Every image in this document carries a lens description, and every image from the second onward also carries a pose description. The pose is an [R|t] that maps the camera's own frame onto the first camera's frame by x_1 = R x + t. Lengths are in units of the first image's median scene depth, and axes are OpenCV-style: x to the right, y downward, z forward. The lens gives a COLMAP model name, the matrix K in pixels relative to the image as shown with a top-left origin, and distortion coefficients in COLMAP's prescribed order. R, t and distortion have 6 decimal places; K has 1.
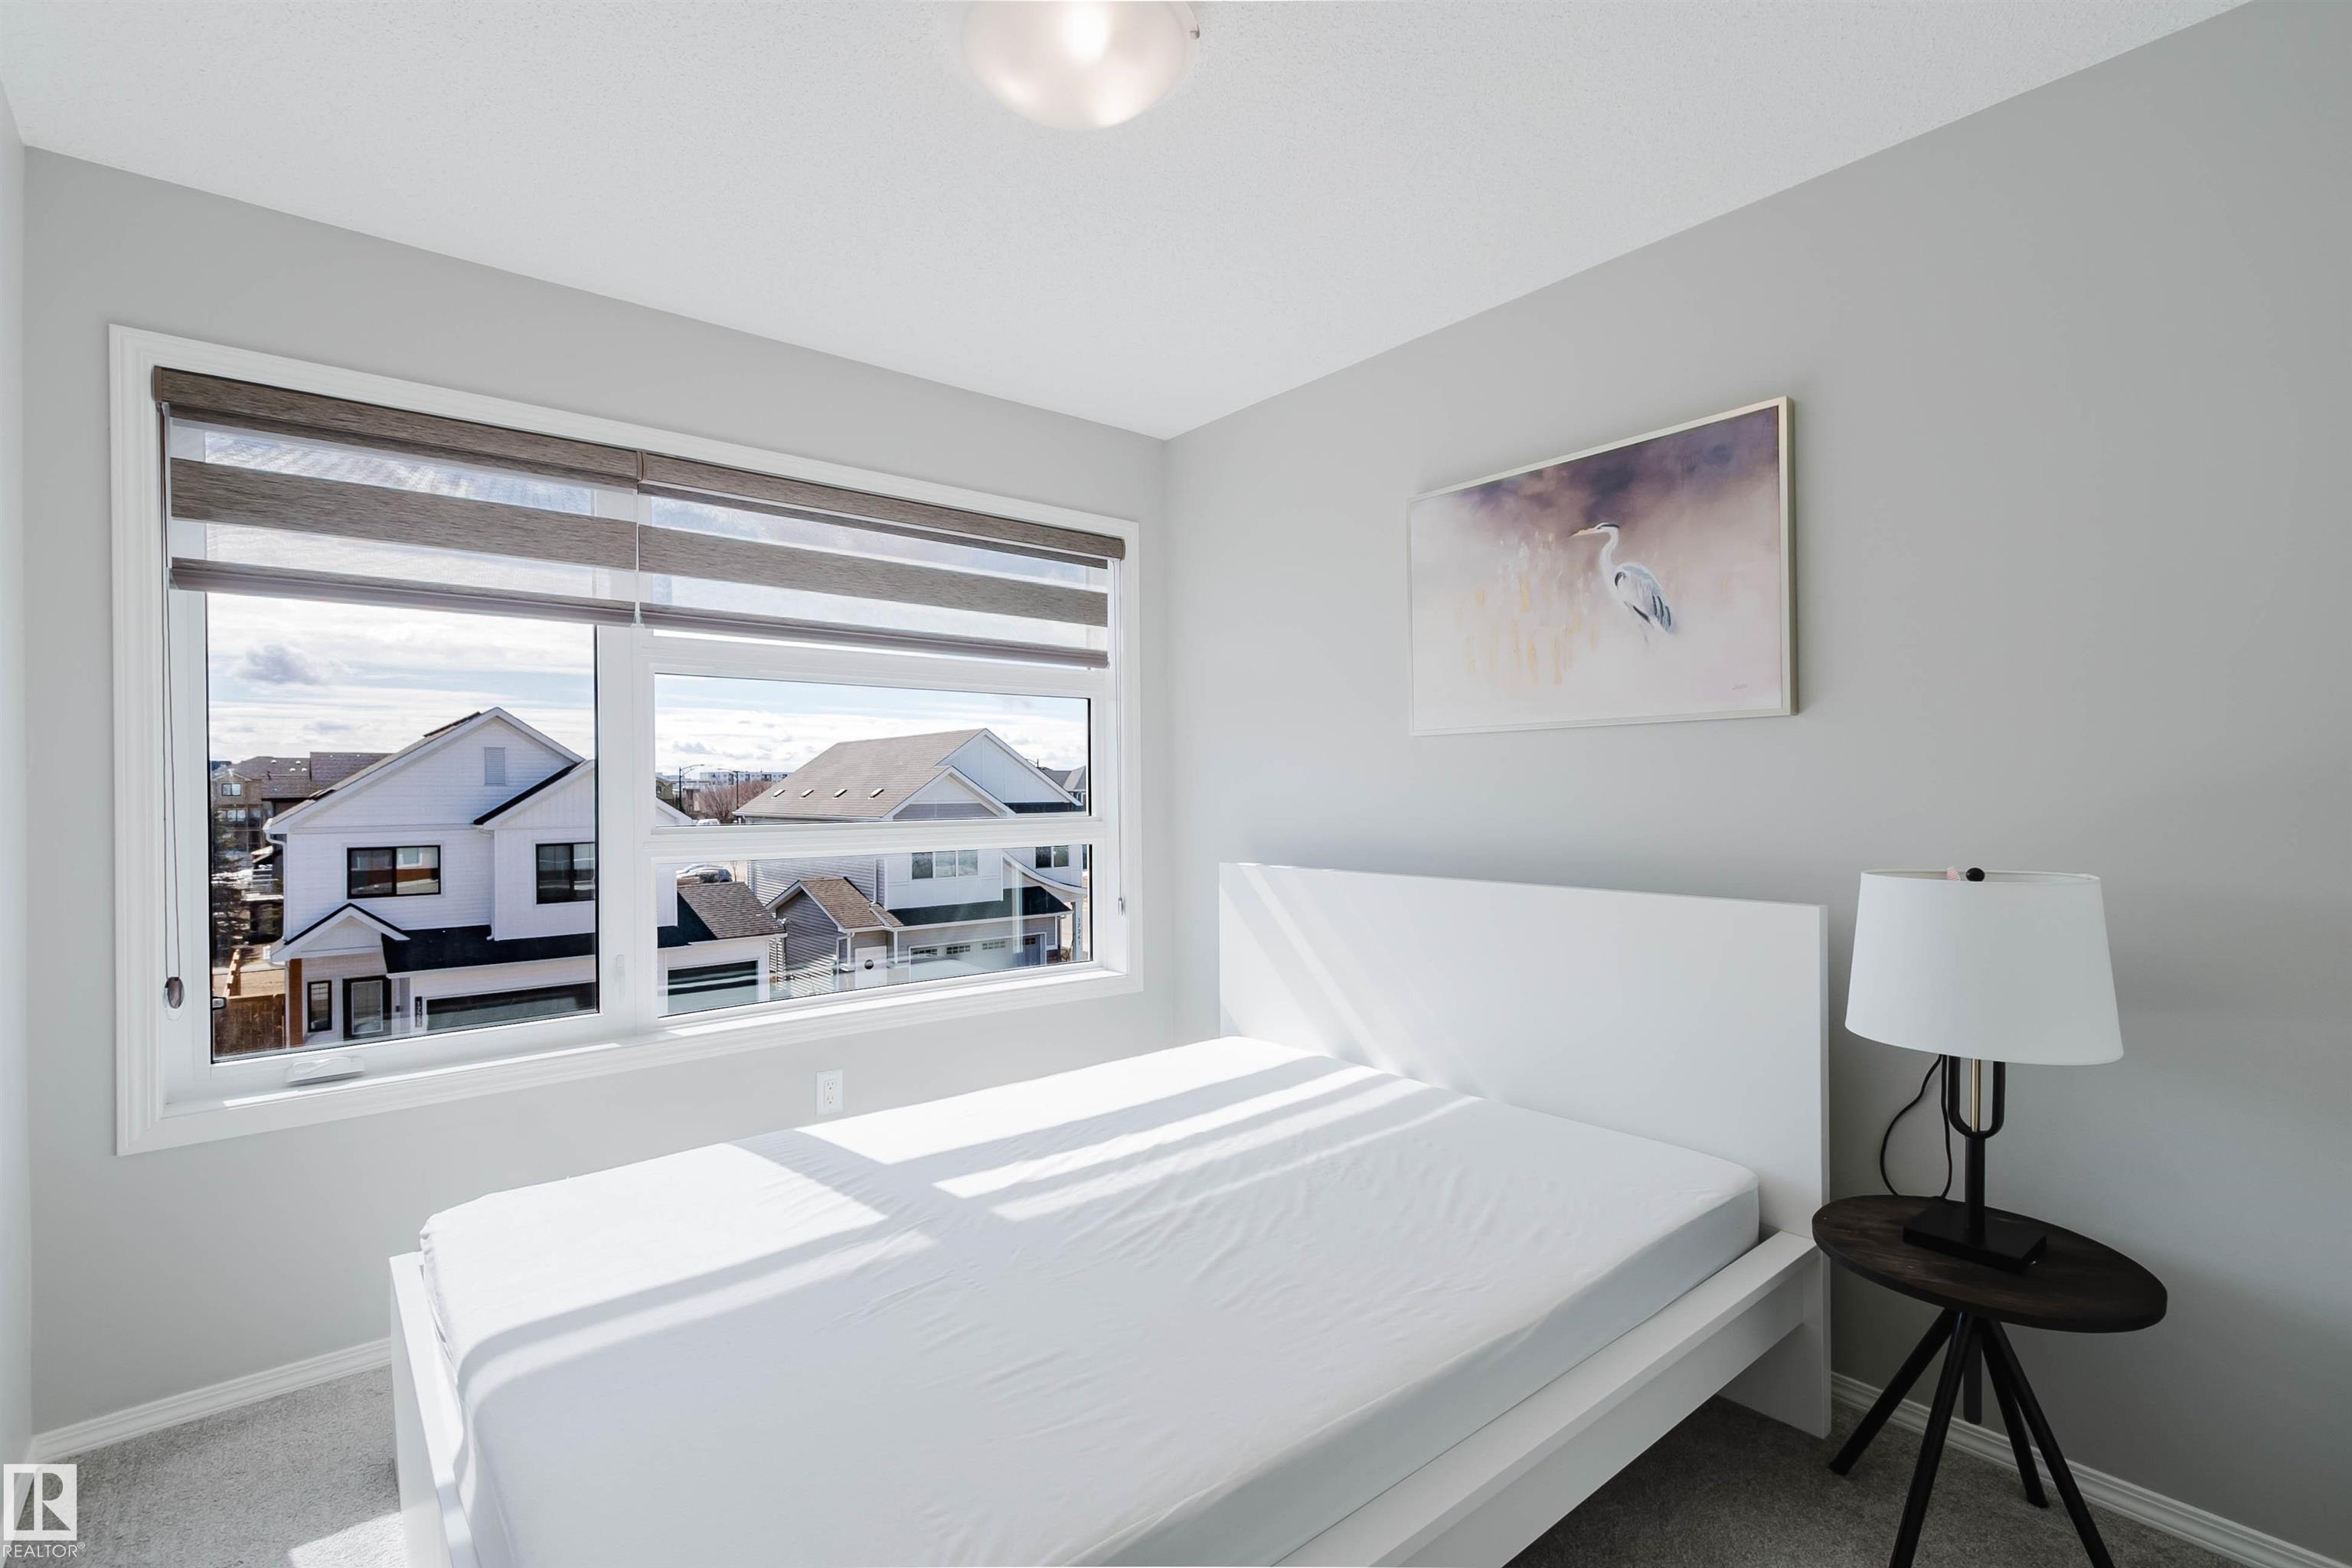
lens RADIAL K [[1070.2, 0, 1169.1], [0, 1070.2, 790.5], [0, 0, 1]] dist [0.000833, 0.000319]
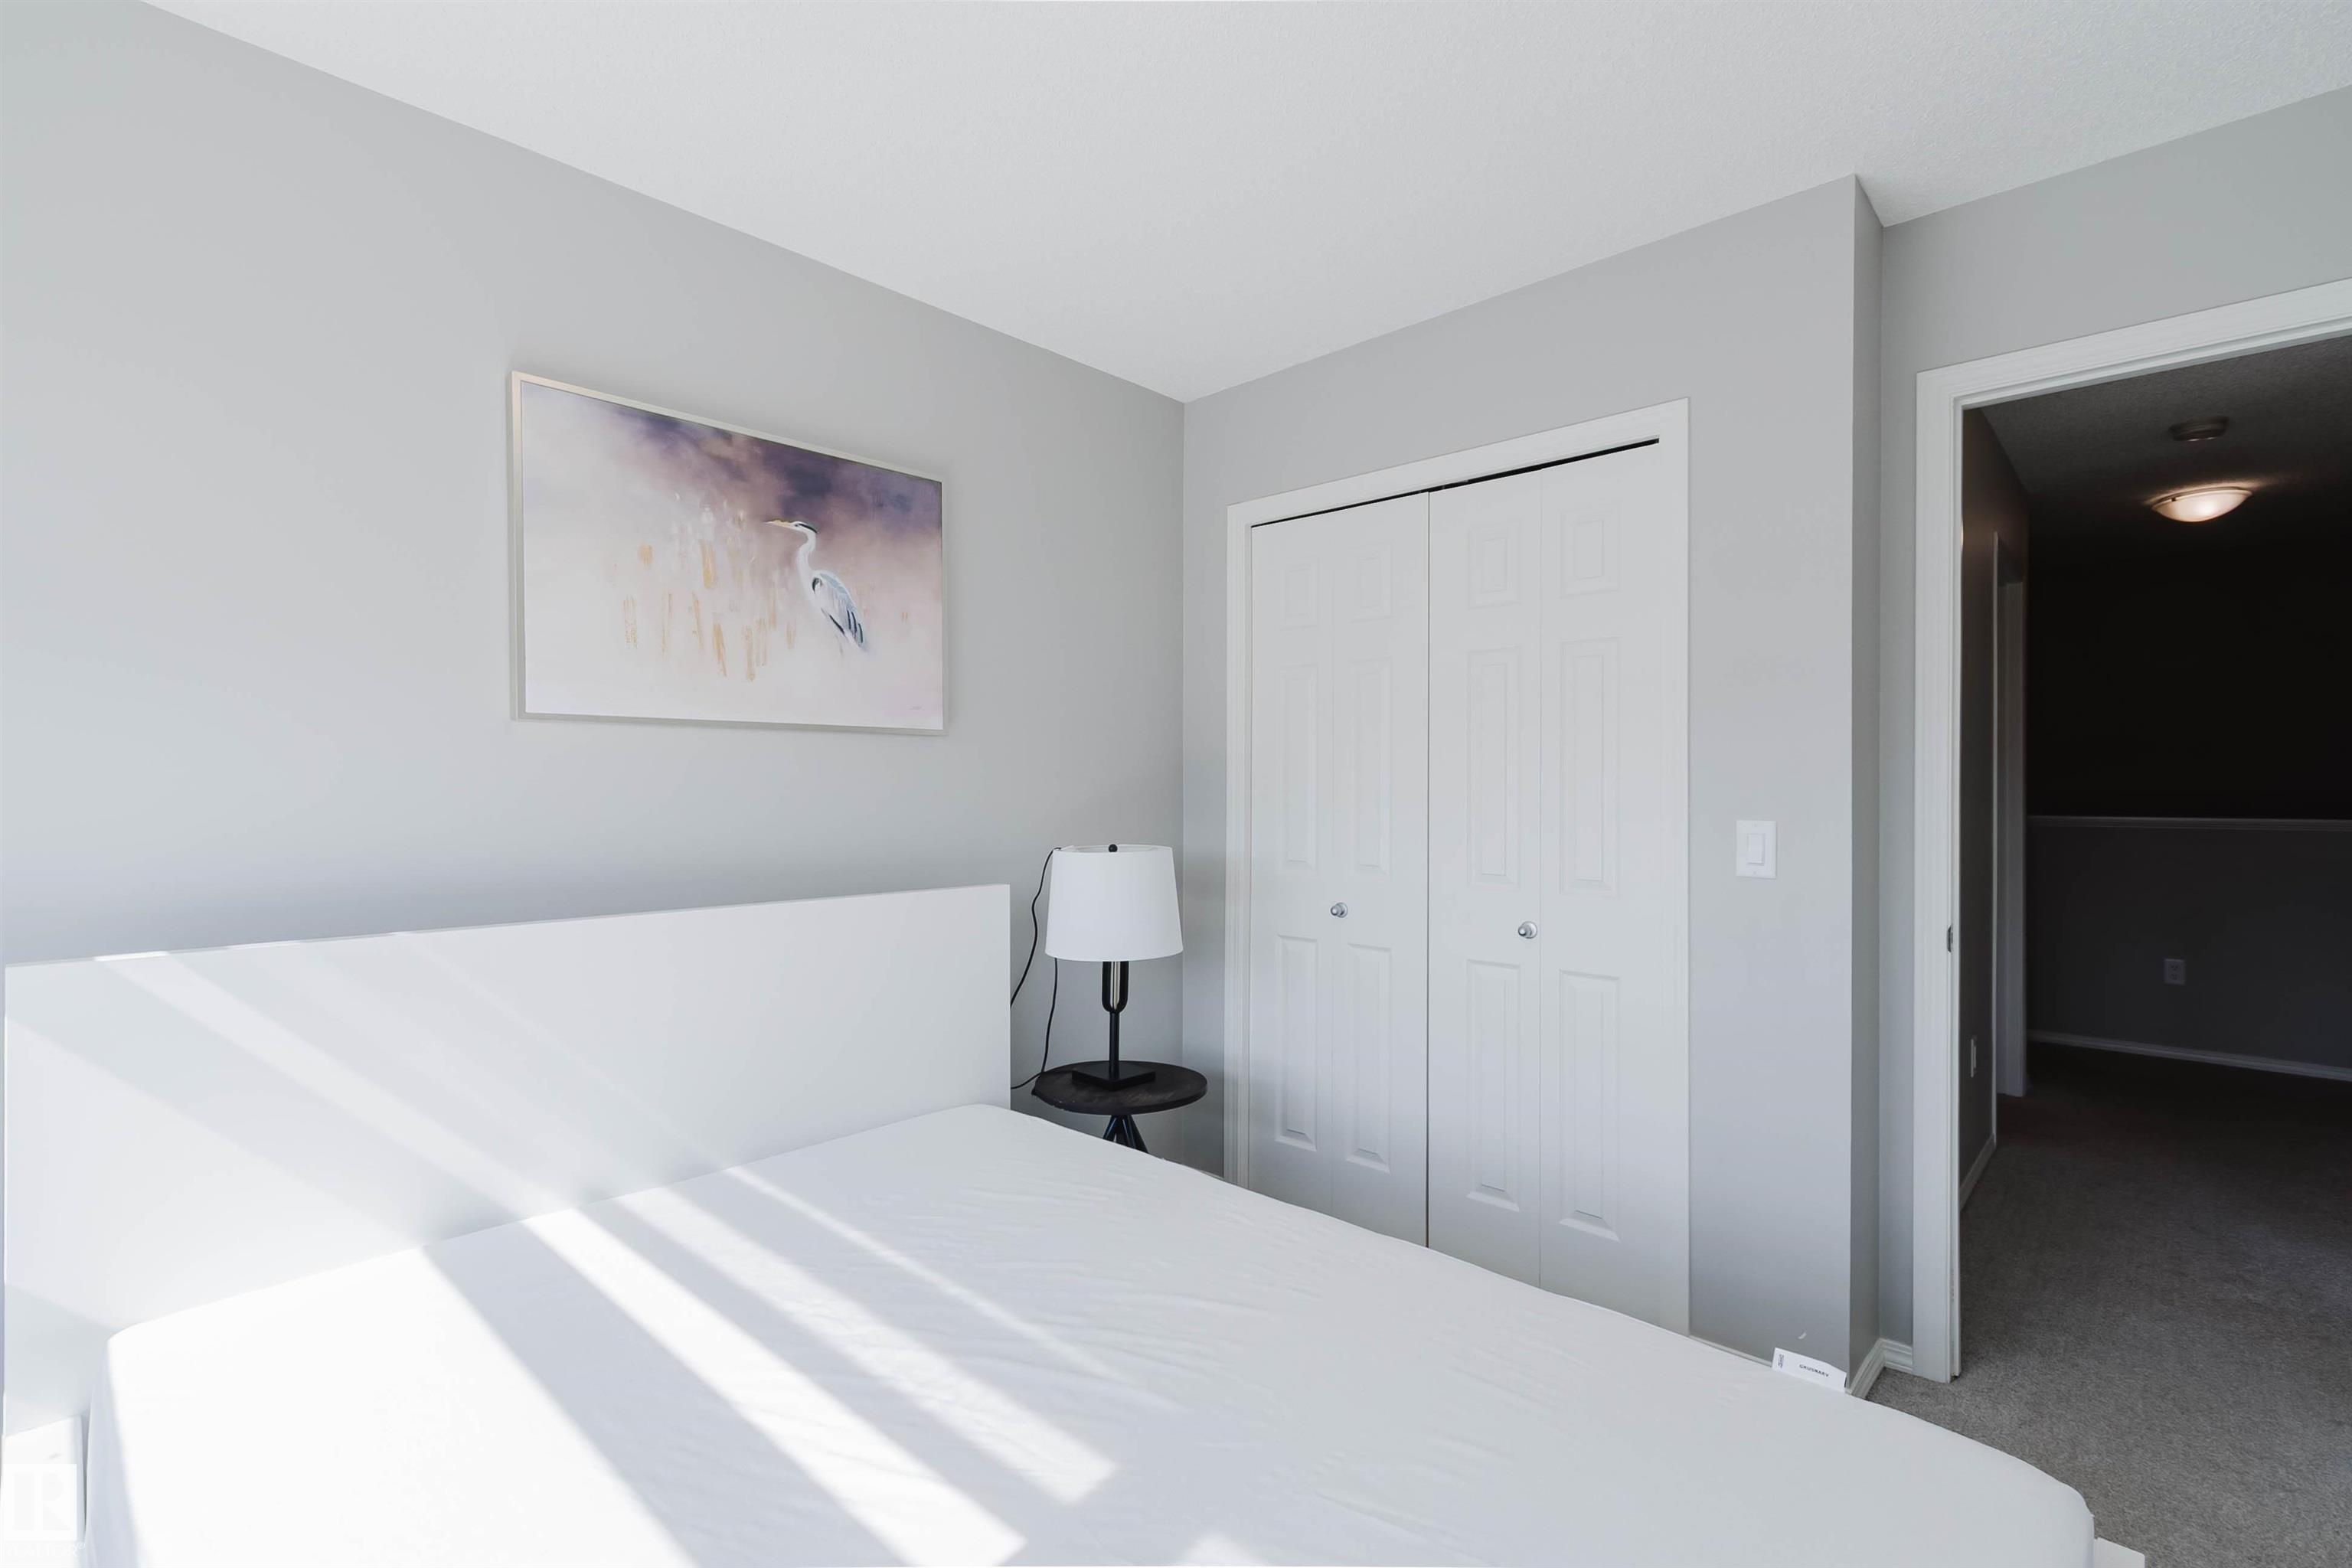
lens RADIAL K [[1070.2, 0, 1172.4], [0, 1070.2, 781.0], [0, 0, 1]] dist [0.000833, 0.000319]
pose [[-0.137780, 0.008329, 0.990428, -0.601370], [0.002912, 0.999964, -0.008004, -0.005970], [-0.990459, 0.001781, -0.137799, 0.802319]]
